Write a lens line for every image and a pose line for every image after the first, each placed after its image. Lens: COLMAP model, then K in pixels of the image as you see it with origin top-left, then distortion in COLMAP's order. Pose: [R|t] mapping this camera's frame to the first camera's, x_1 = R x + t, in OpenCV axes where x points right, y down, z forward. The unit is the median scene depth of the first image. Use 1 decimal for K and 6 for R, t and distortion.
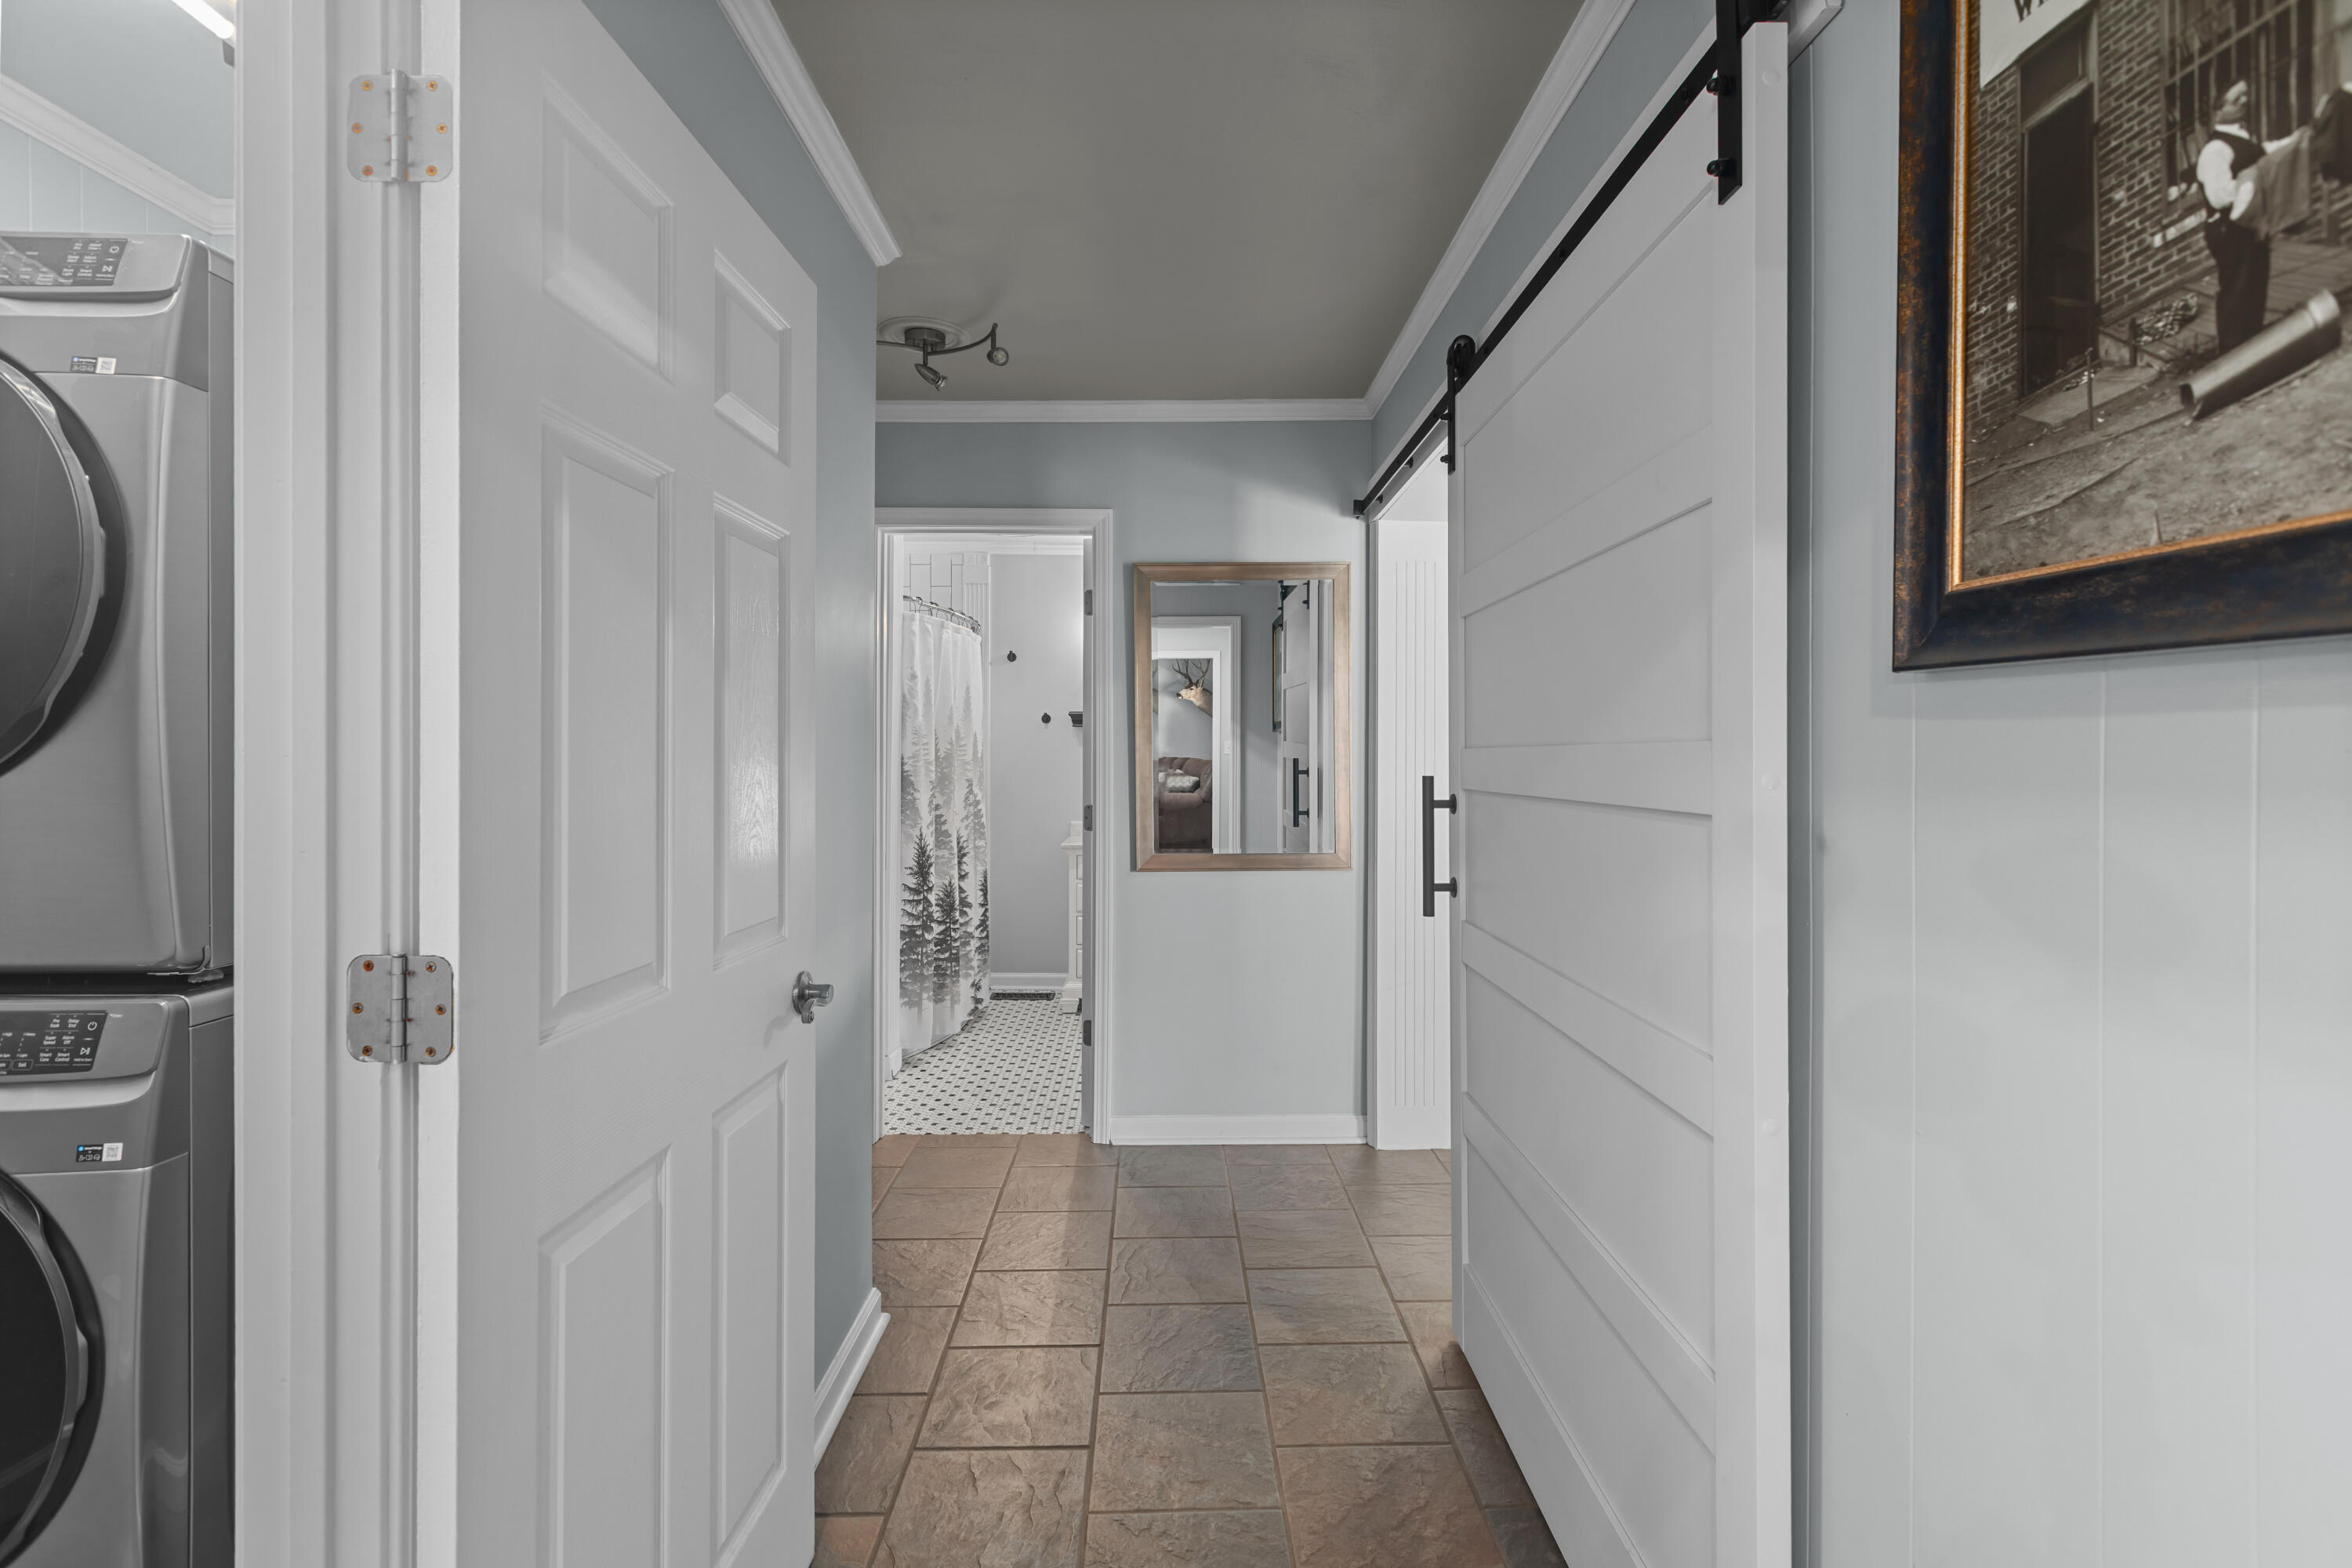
lens RADIAL K [[1057.0, 0, 1171.1], [0, 1057.0, 779.5], [0, 0, 1]] dist [0.002346, 0.000619]
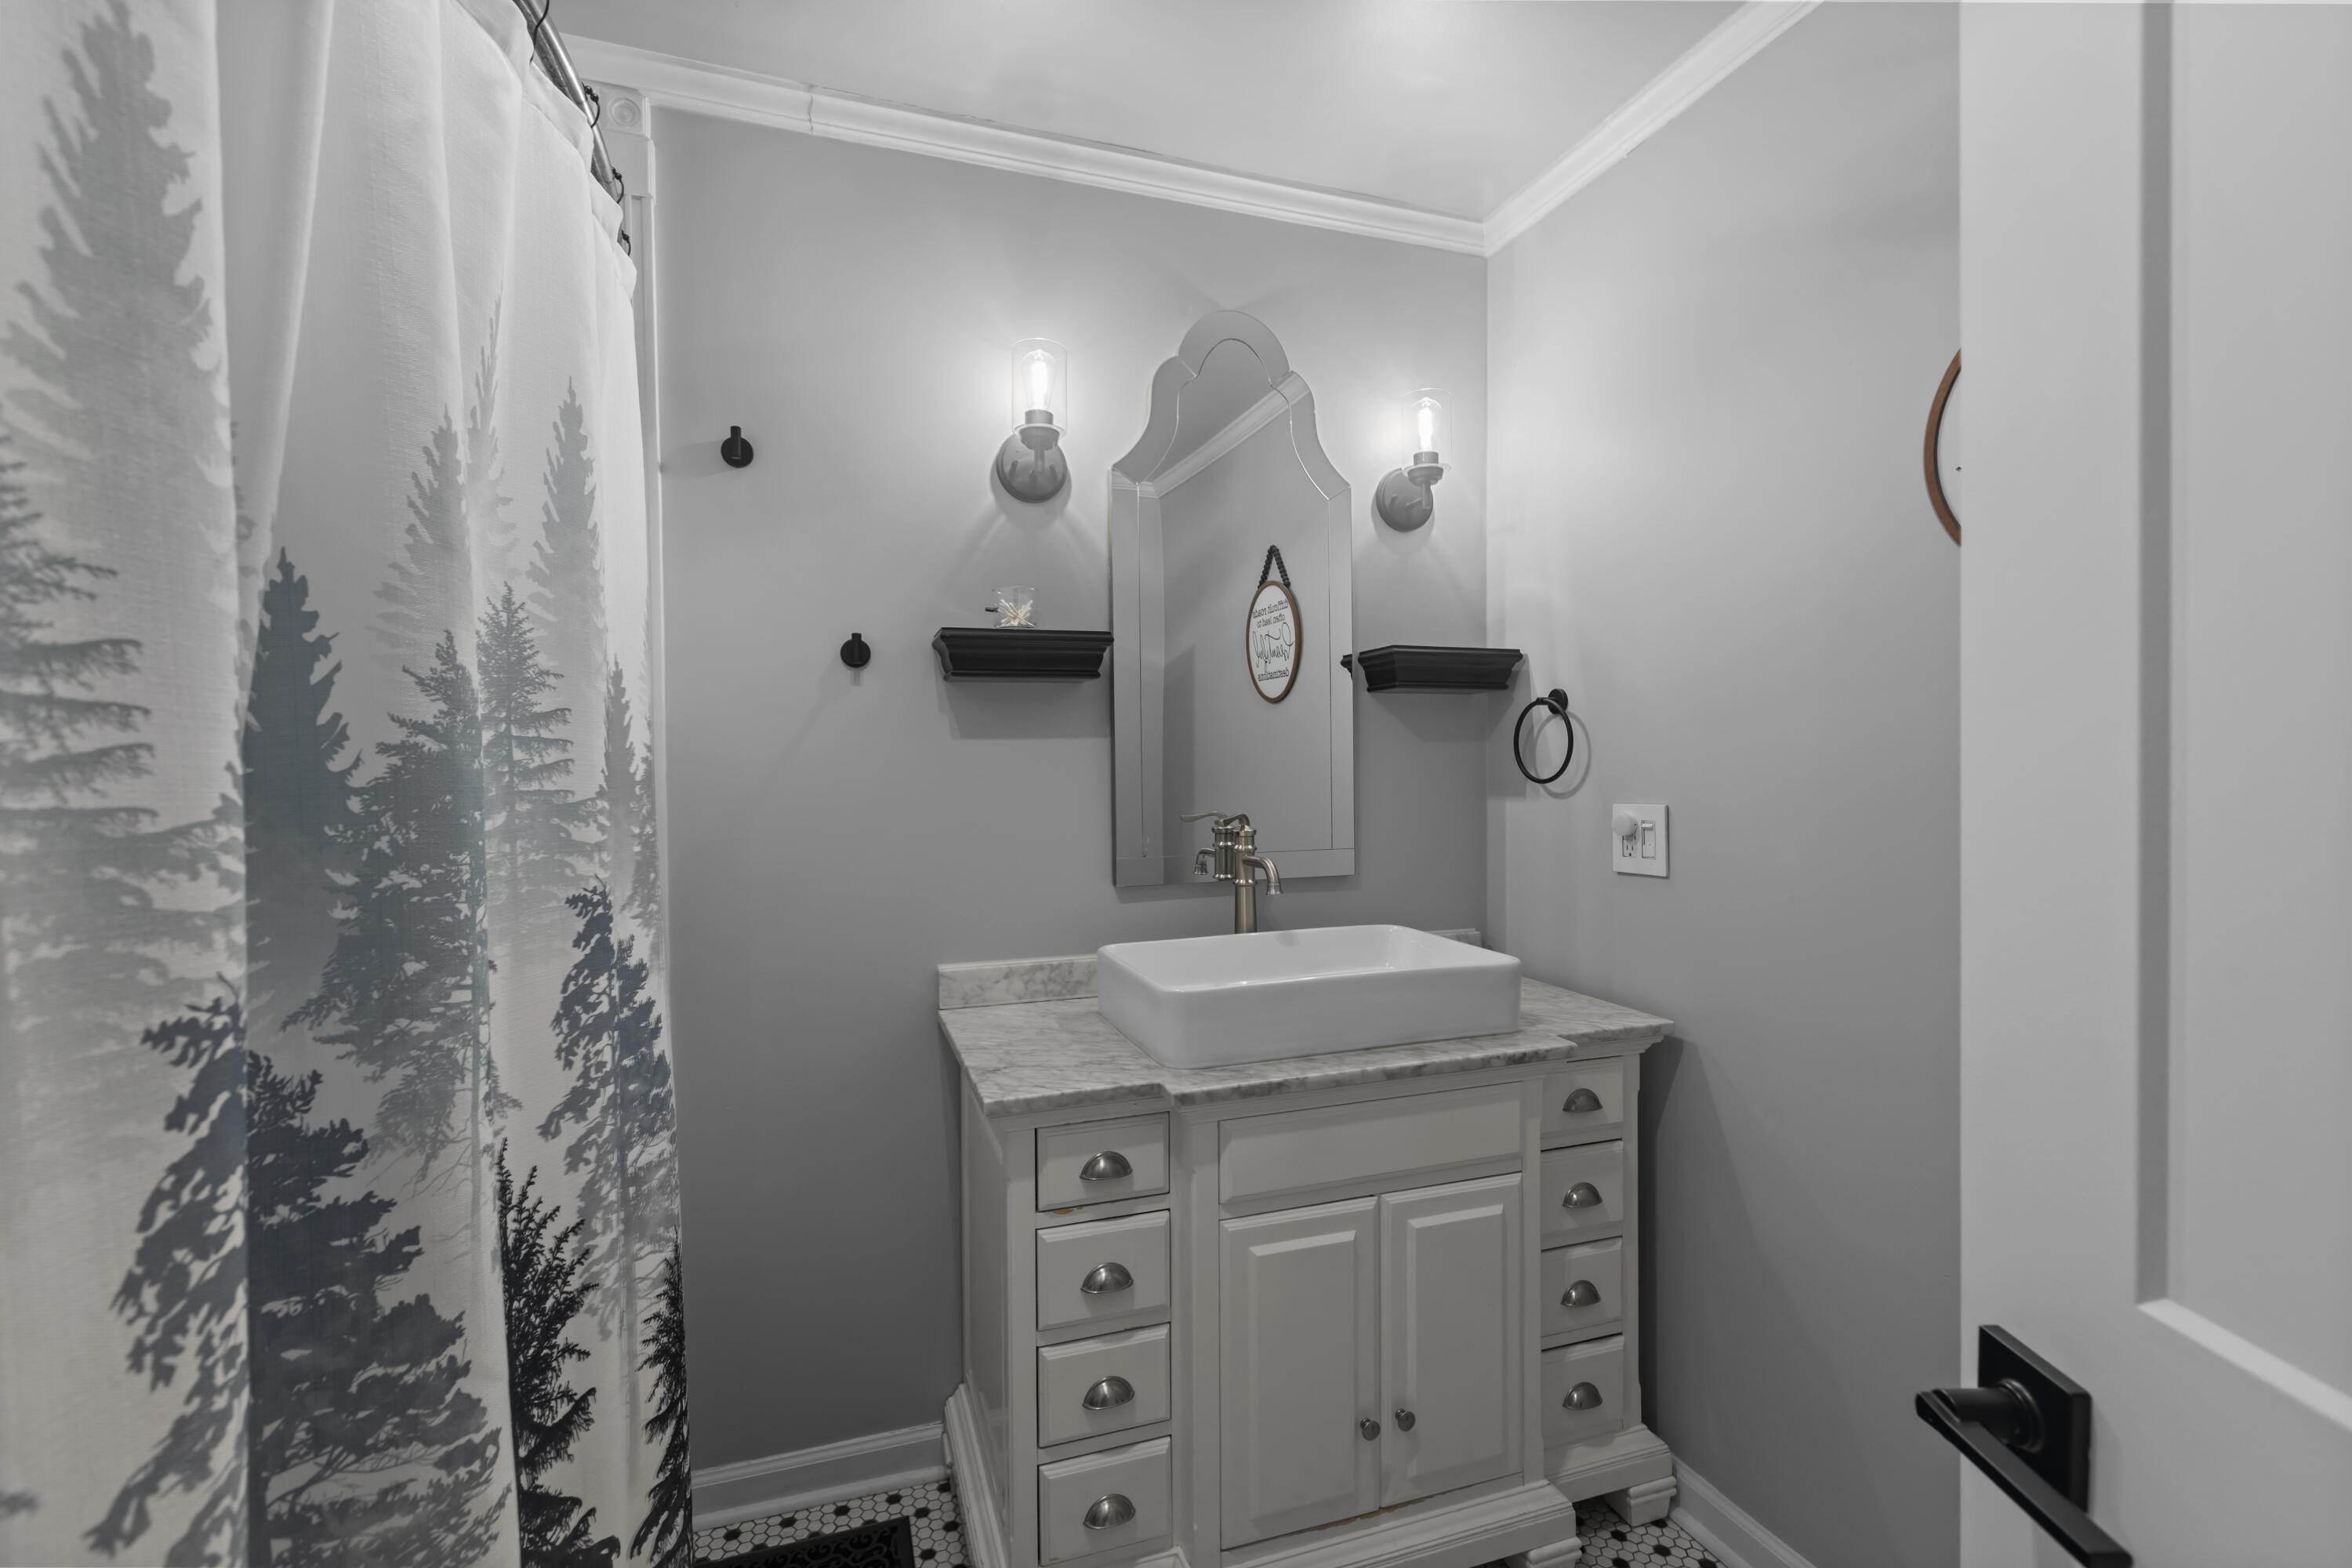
lens RADIAL K [[1057.0, 0, 1171.1], [0, 1057.0, 779.5], [0, 0, 1]] dist [0.002346, 0.000619]
pose [[0.951526, -0.023948, 0.306636, -0.142691], [0.027378, 0.999601, -0.006889, -0.016525], [-0.306349, 0.014951, 0.951802, 0.751813]]
